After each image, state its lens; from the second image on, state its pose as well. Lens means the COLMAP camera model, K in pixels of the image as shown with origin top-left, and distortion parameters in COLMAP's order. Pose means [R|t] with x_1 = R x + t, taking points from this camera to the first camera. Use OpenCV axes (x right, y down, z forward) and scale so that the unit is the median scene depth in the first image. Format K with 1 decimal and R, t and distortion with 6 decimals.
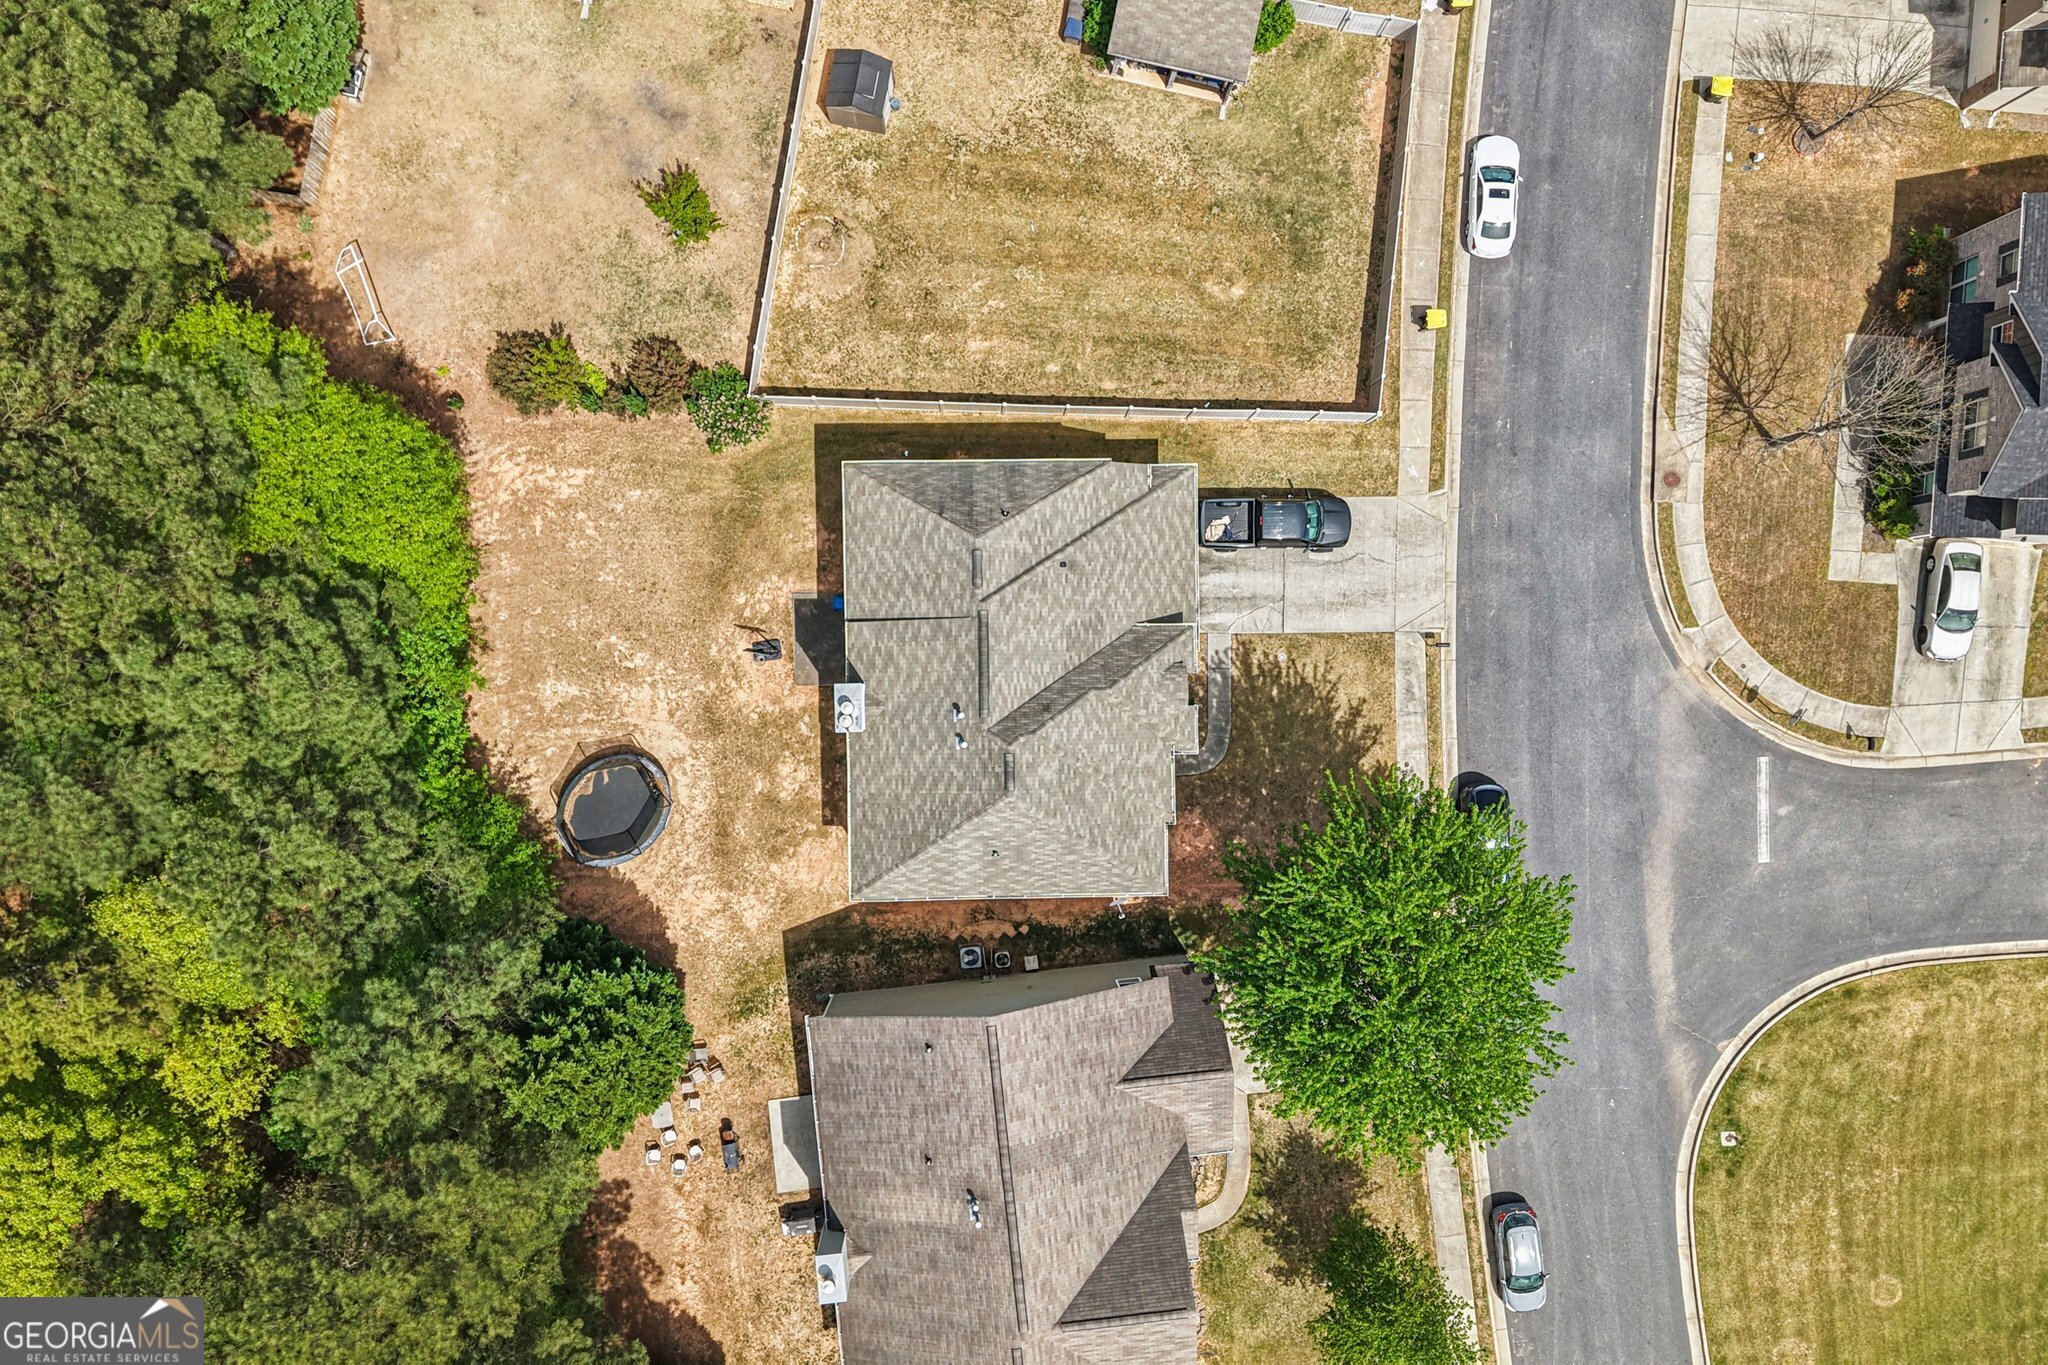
lens RADIAL K [[1641.0, 0, 1020.0], [0, 1641.0, 690.2], [0, 0, 1]] dist [0.098722, -0.186634]
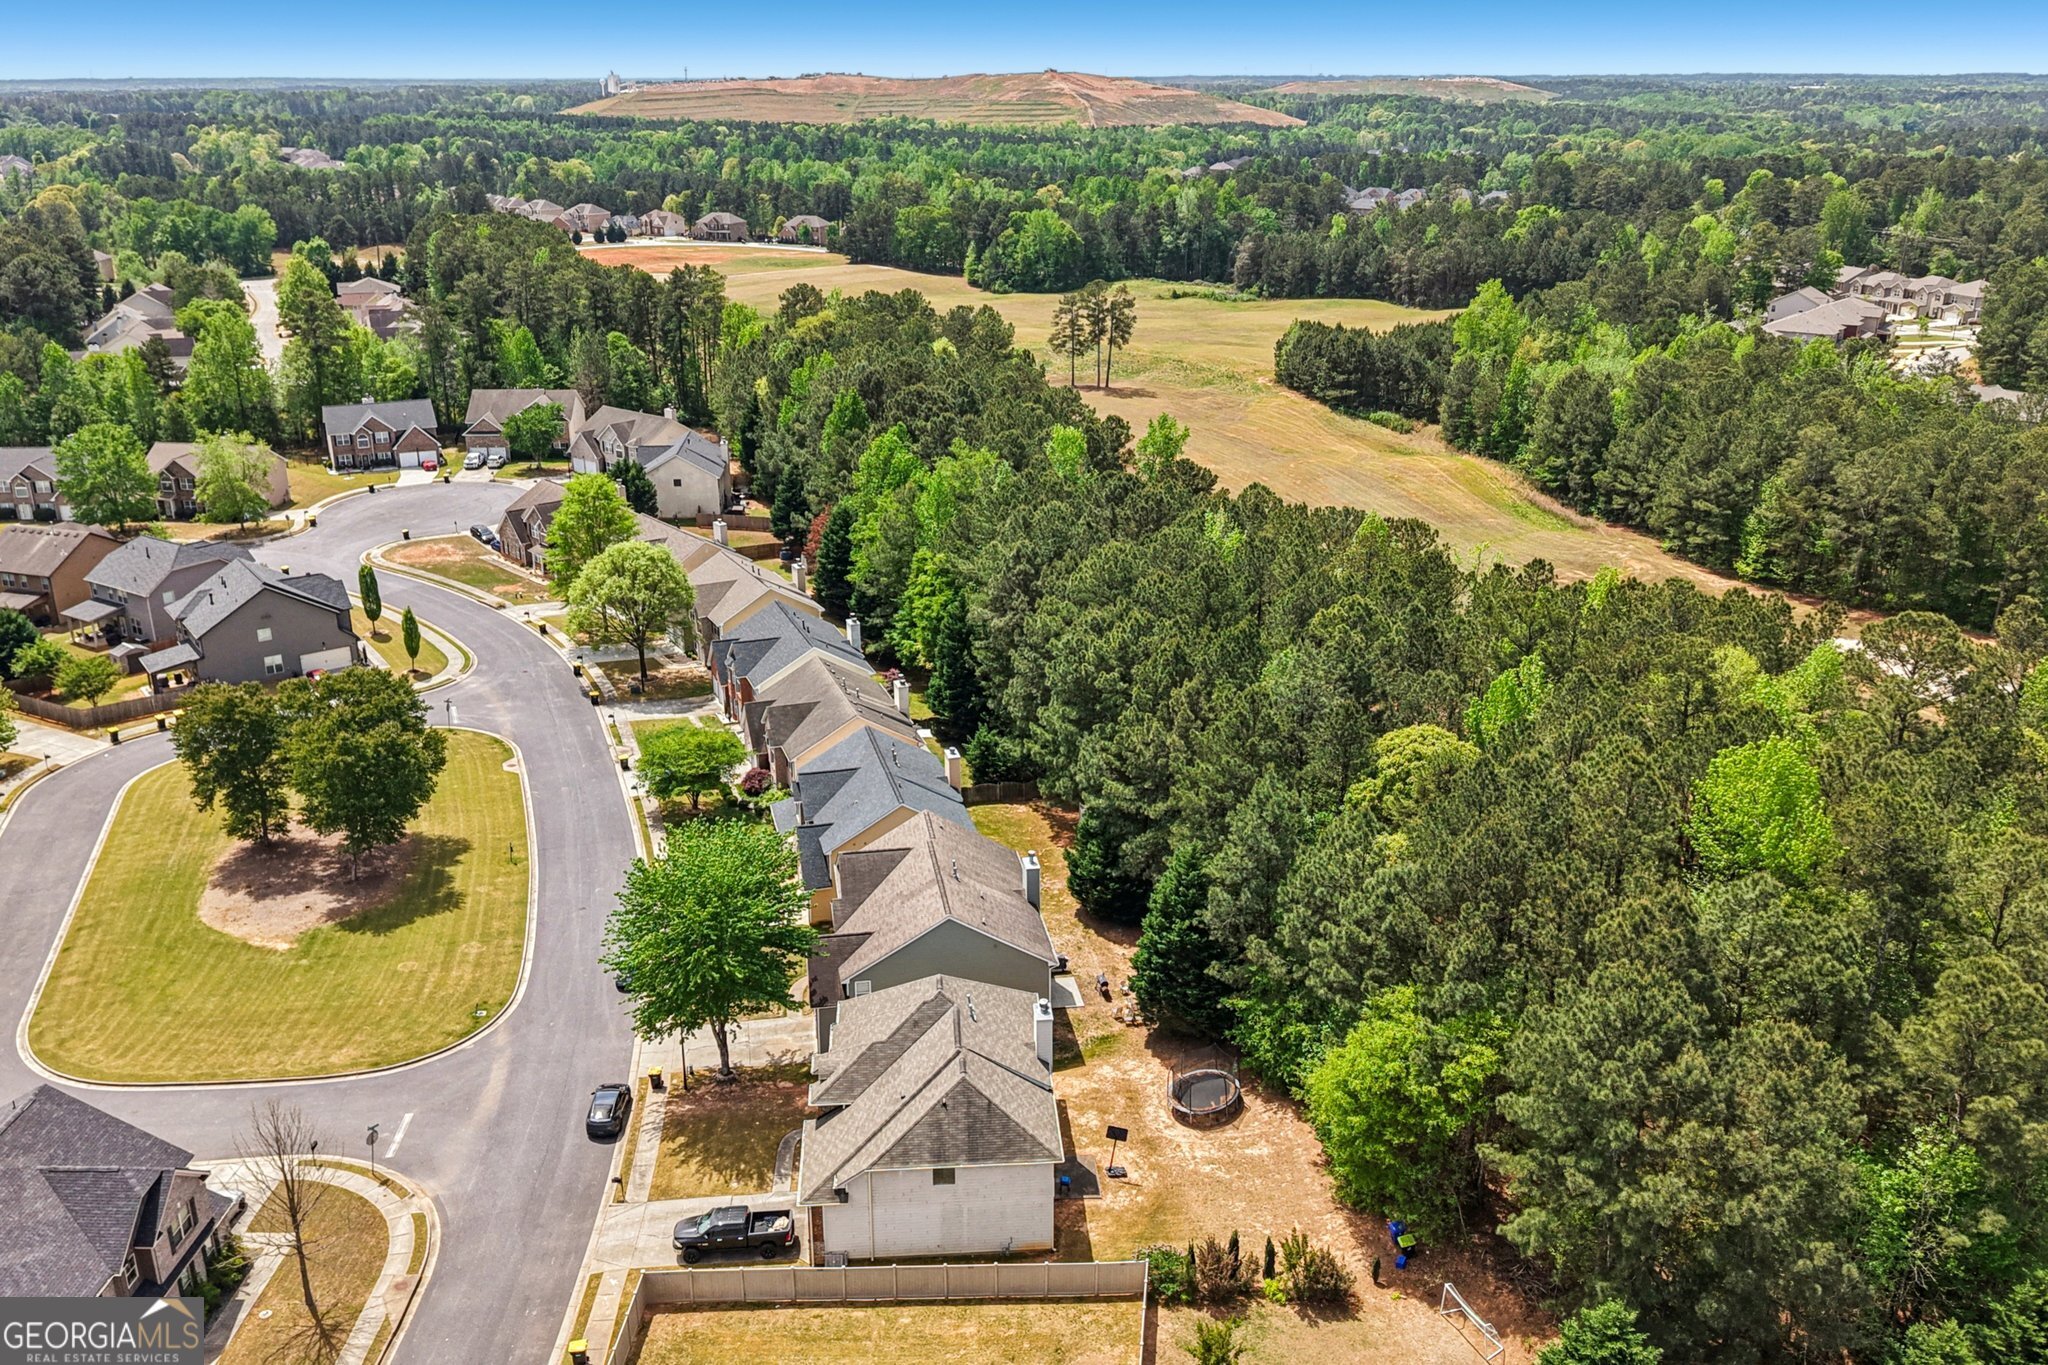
lens RADIAL K [[1641.0, 0, 1020.0], [0, 1641.0, 690.2], [0, 0, 1]] dist [0.098722, -0.186634]
pose [[-0.997775, -0.009161, -0.066043, 0.020722], [-0.058649, -0.350581, 0.934694, -1.181491], [-0.031717, 0.936488, 0.349263, 0.143304]]
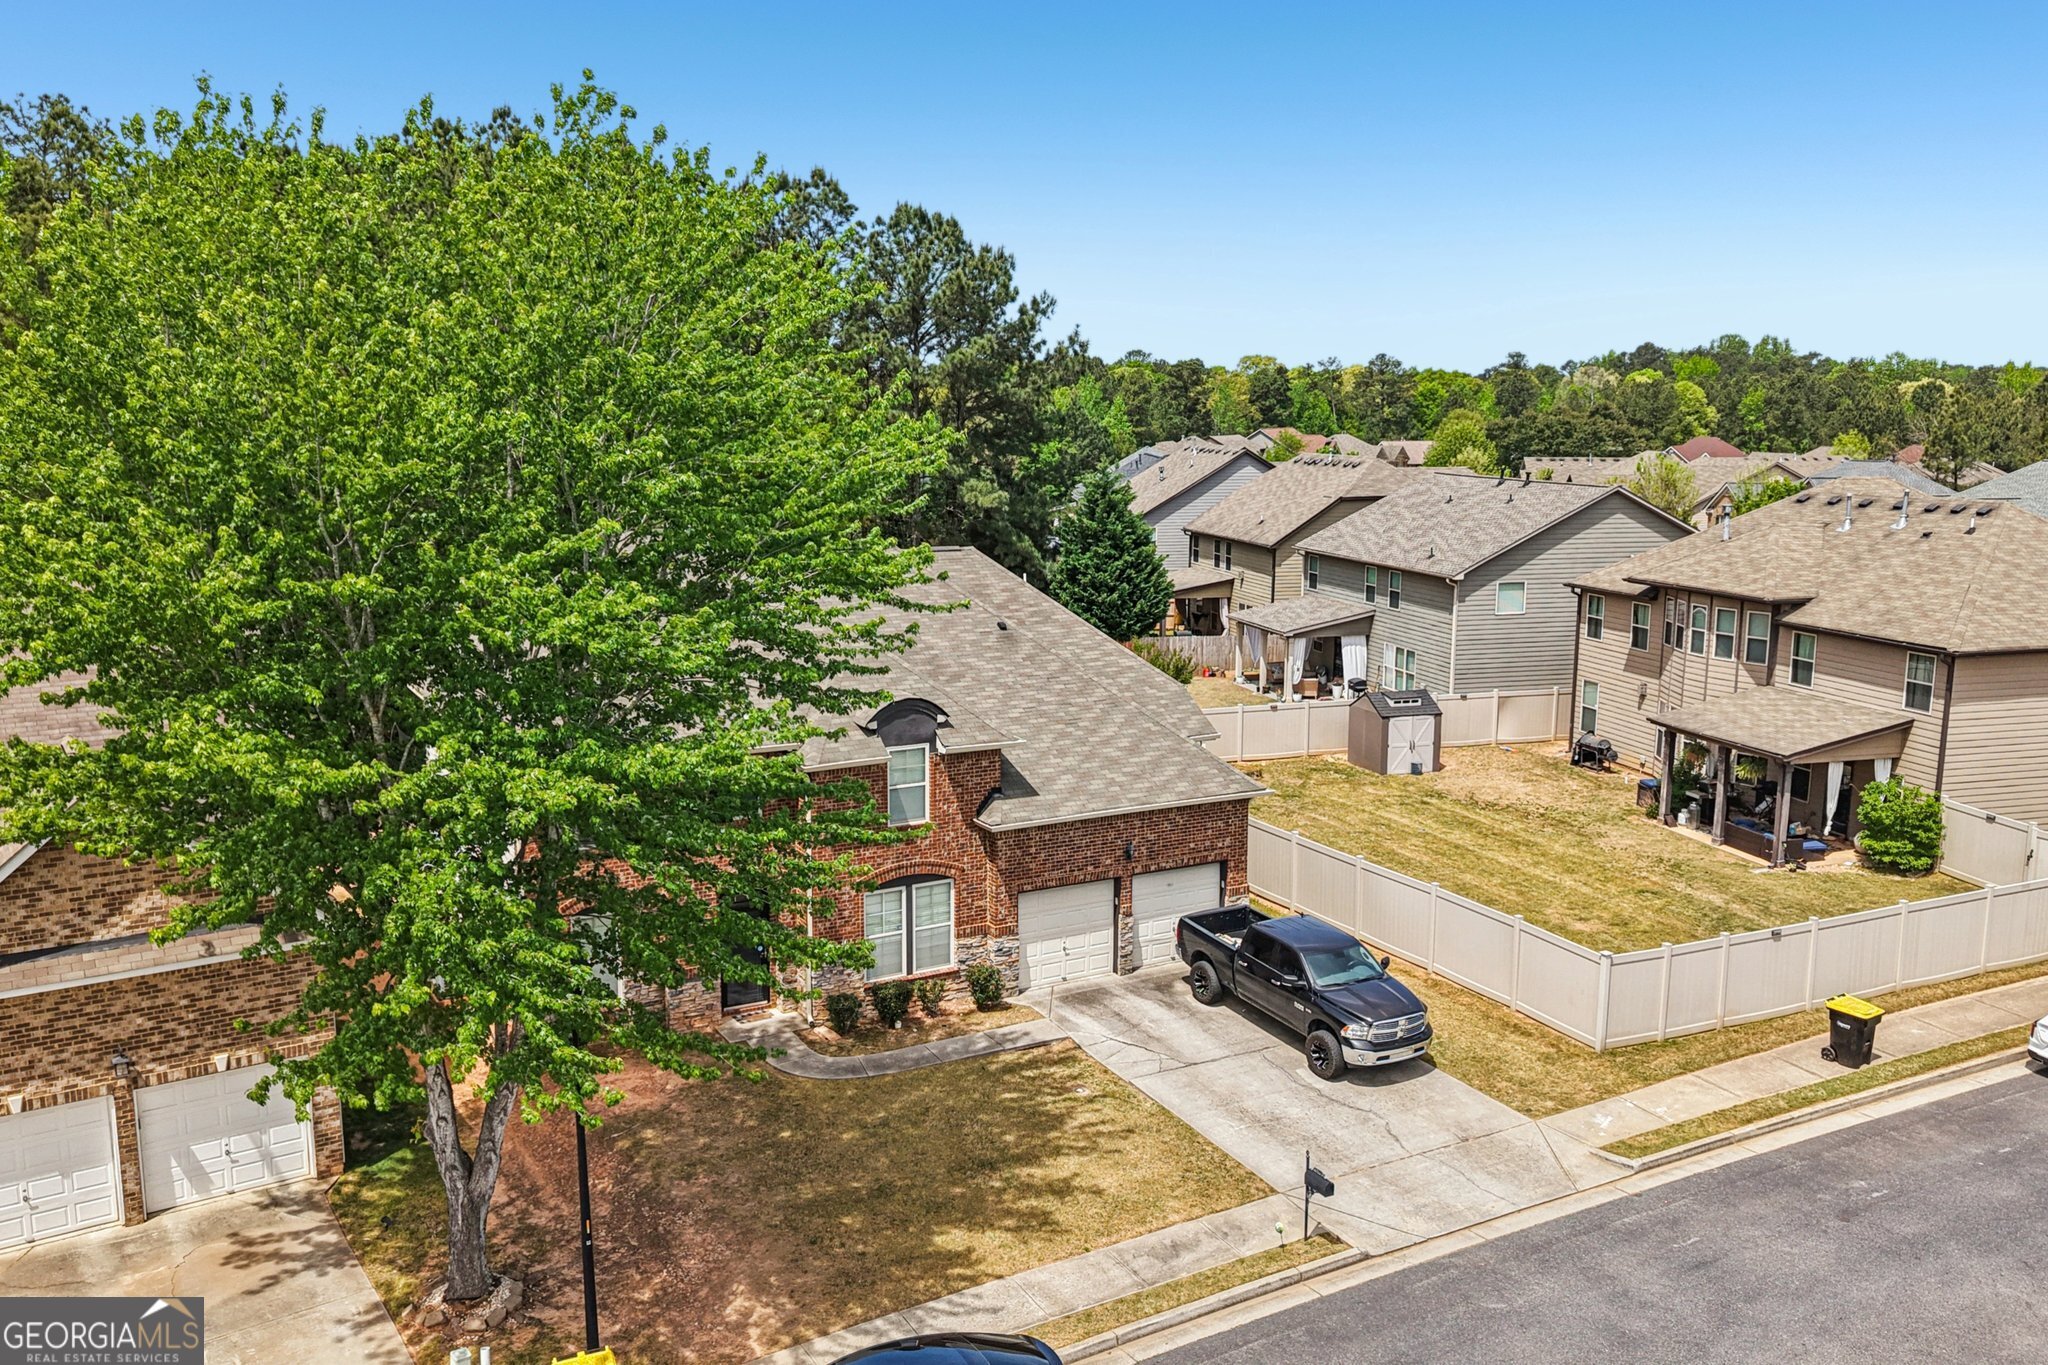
lens RADIAL K [[1621.1, 0, 1024.0], [0, 1621.1, 682.5], [0, 0, 1]] dist [0.104146, -0.188885]
pose [[0.473756, 0.114427, -0.873191, 0.539029], [-0.880612, 0.071528, -0.468409, 0.199009], [0.008859, 0.990853, 0.134653, 0.845494]]
